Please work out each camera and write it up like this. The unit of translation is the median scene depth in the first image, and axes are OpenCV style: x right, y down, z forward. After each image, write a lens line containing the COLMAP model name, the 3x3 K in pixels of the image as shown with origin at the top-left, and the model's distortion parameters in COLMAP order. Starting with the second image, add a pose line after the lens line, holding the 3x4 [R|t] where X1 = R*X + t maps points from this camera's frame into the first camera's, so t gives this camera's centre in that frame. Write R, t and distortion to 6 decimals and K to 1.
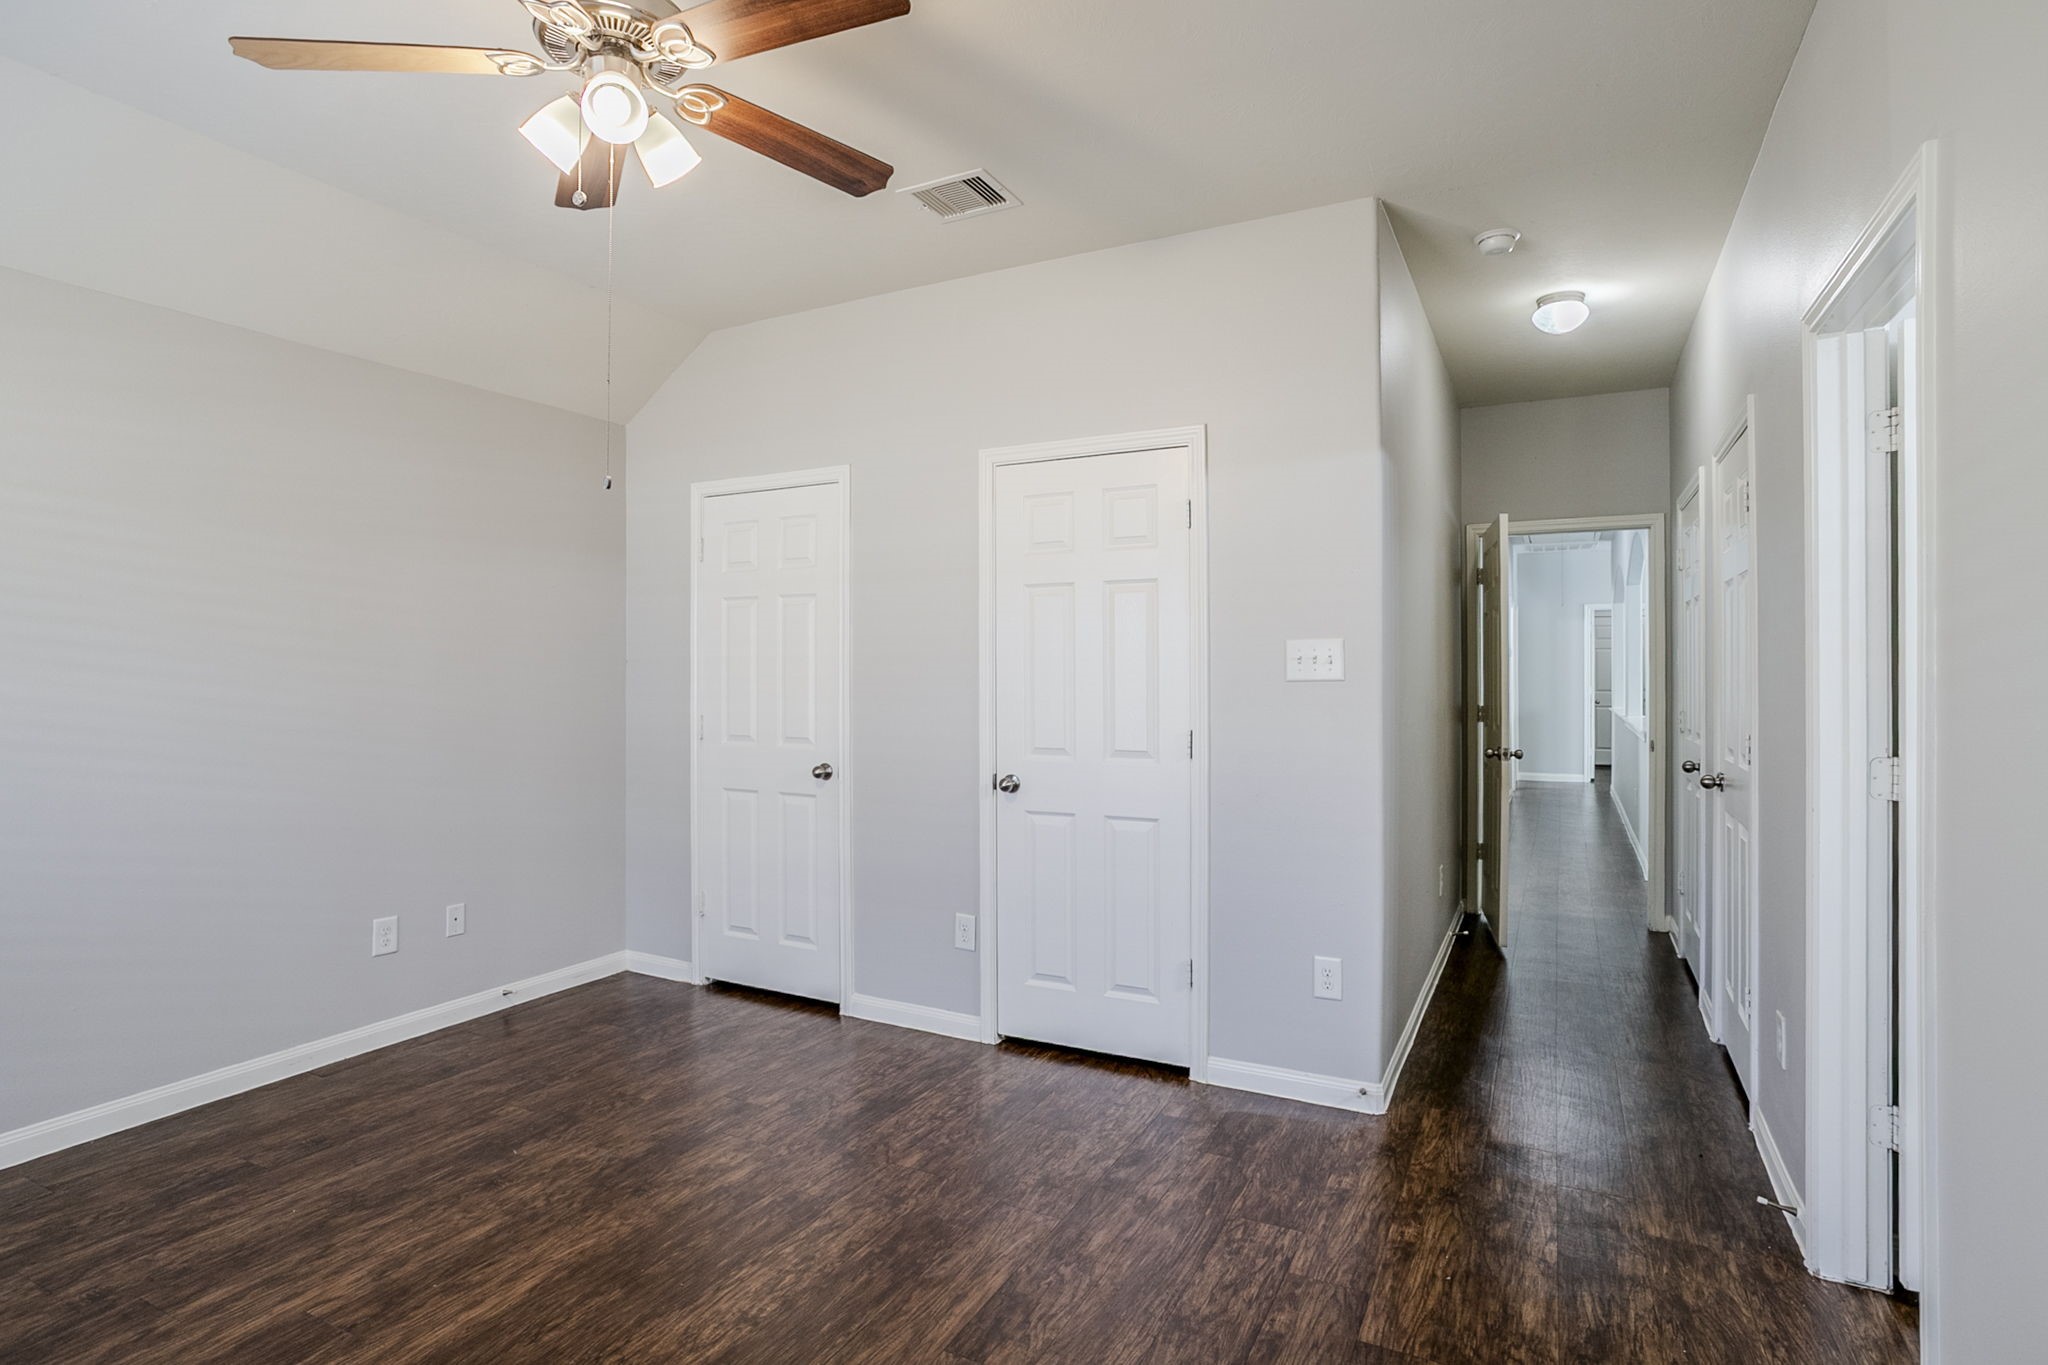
lens RADIAL K [[1032.4, 0, 1024.0], [0, 1032.4, 682.5], [0, 0, 1]] dist [-0.045259, 0.024354]
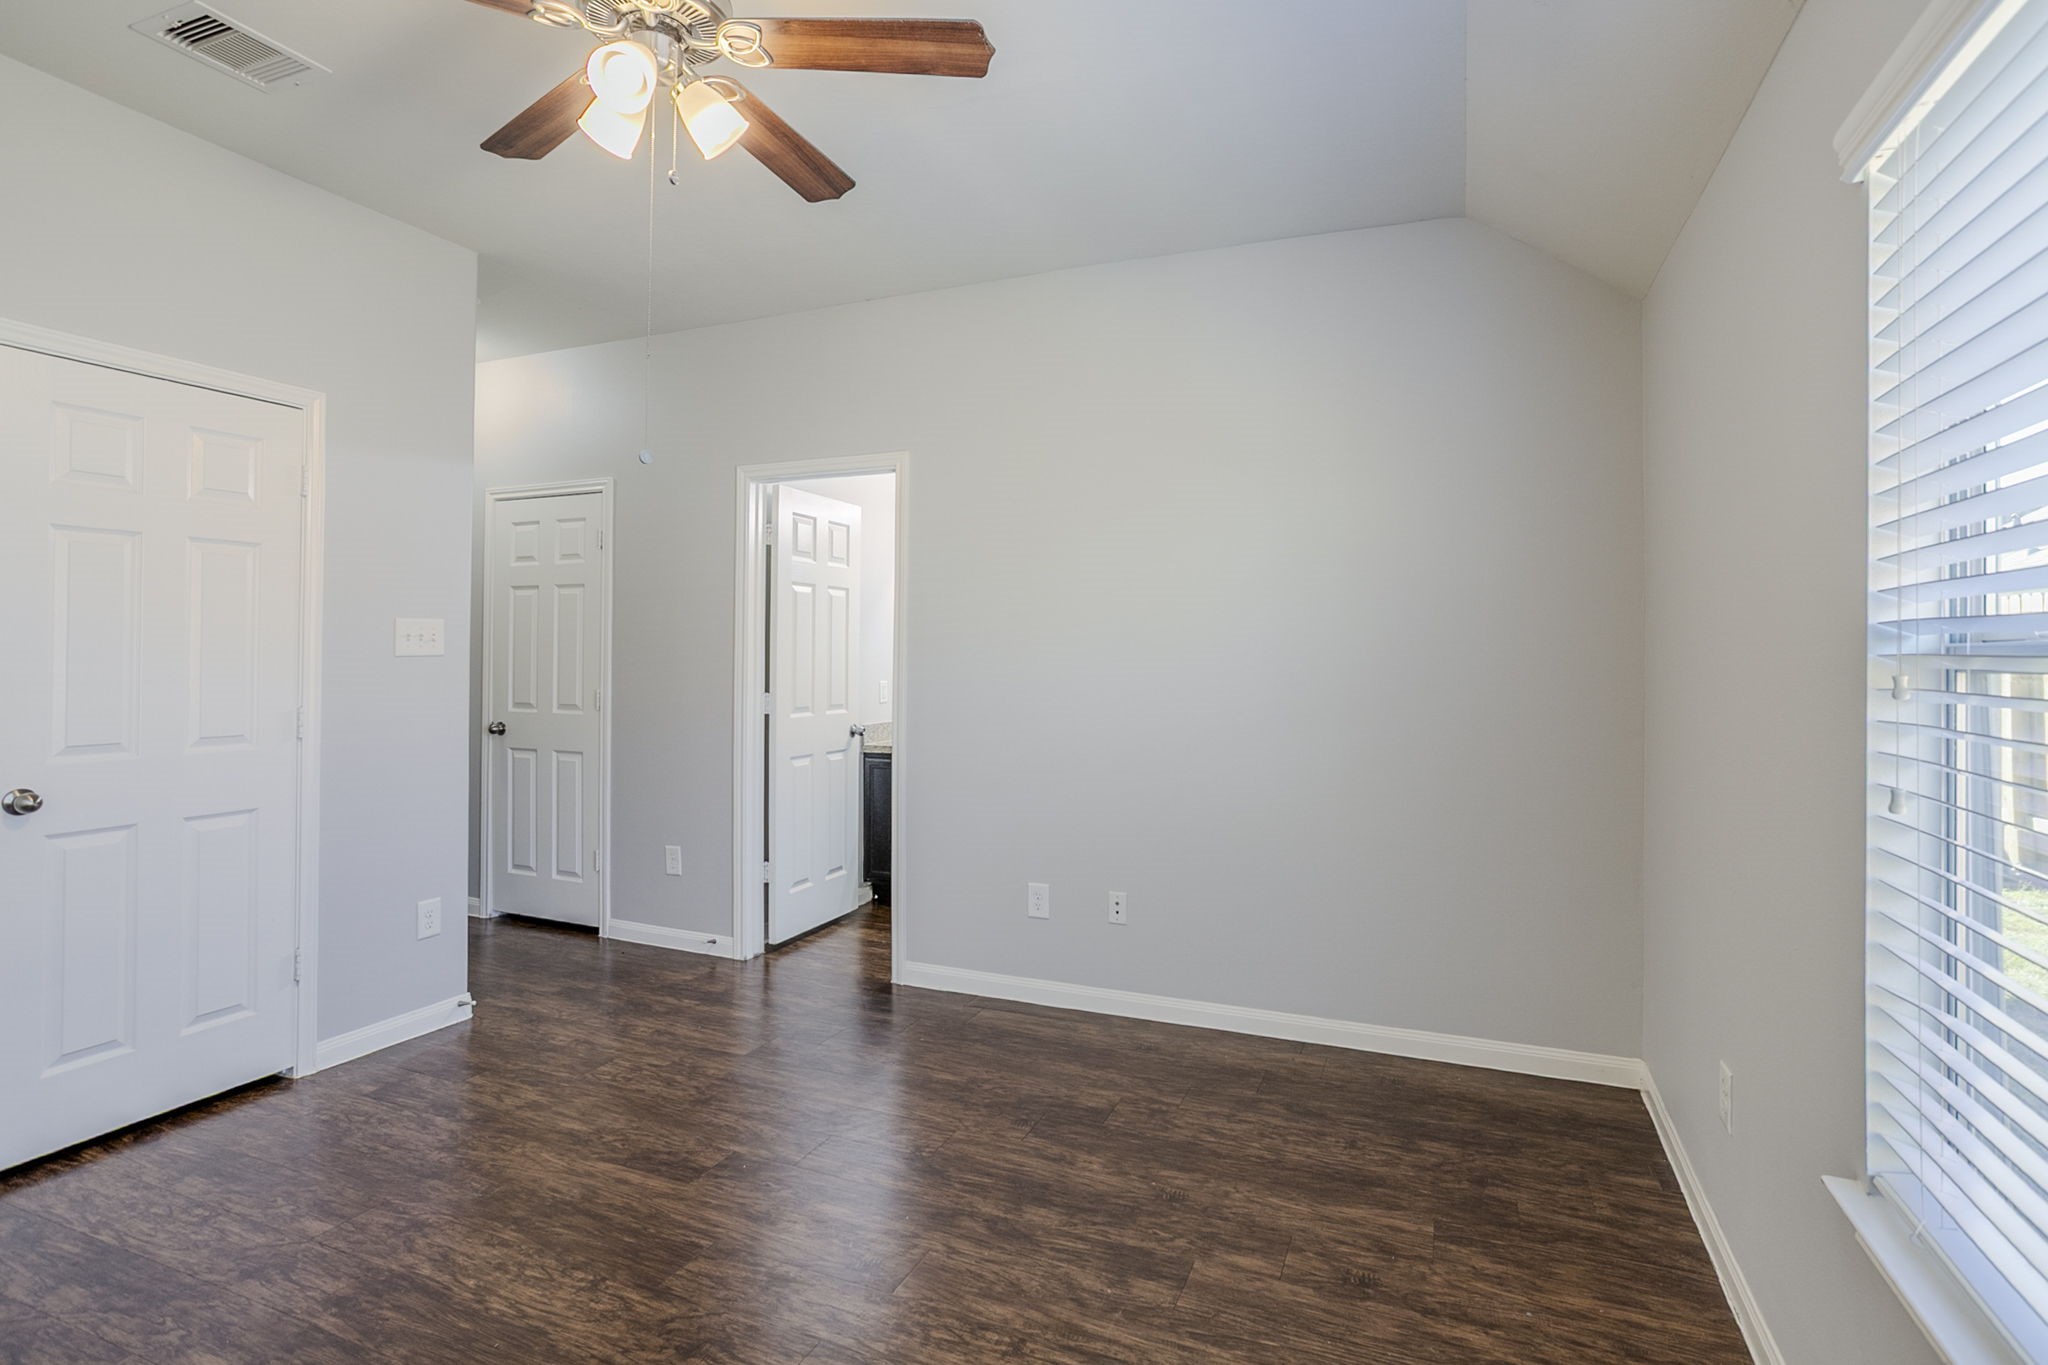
lens RADIAL K [[1032.4, 0, 1024.0], [0, 1032.4, 682.5], [0, 0, 1]] dist [-0.045259, 0.024354]
pose [[-0.078767, -0.025833, 0.996558, -1.011277], [-0.000457, 0.999665, 0.025877, -0.002122], [-0.996893, 0.001583, -0.078753, 0.504213]]
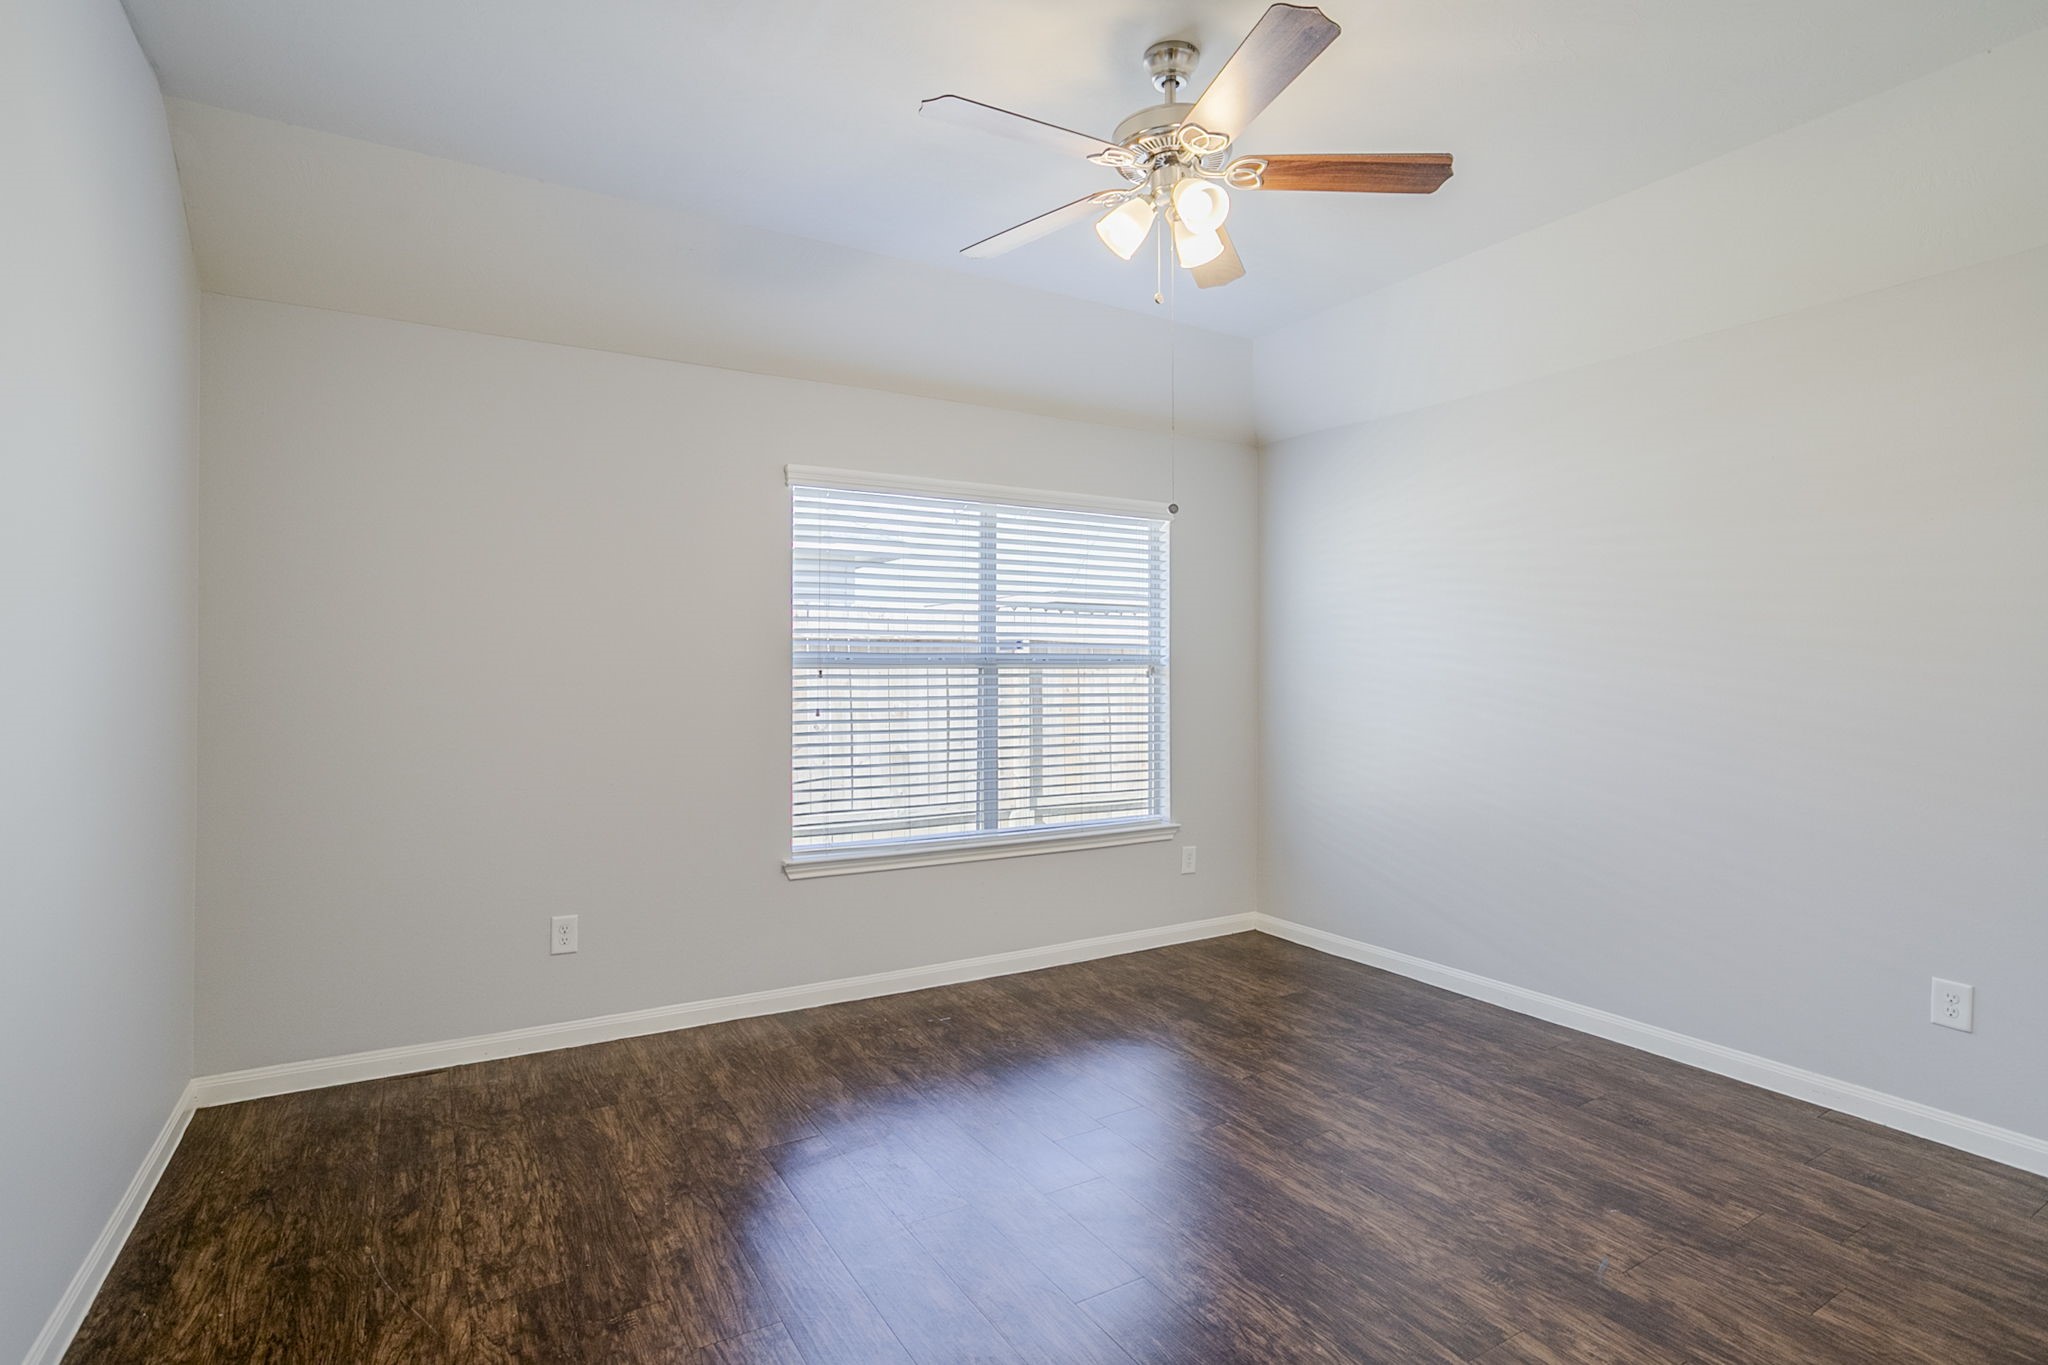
lens RADIAL K [[1019.8, 0, 1014.1], [0, 1019.8, 675.9], [0, 0, 1]] dist [-0.056276, 0.023132]
pose [[-0.532687, 0.012322, -0.846223, 0.524833], [-0.007397, 0.999788, 0.019215, -0.015455], [0.846280, 0.016495, -0.532483, 1.063333]]
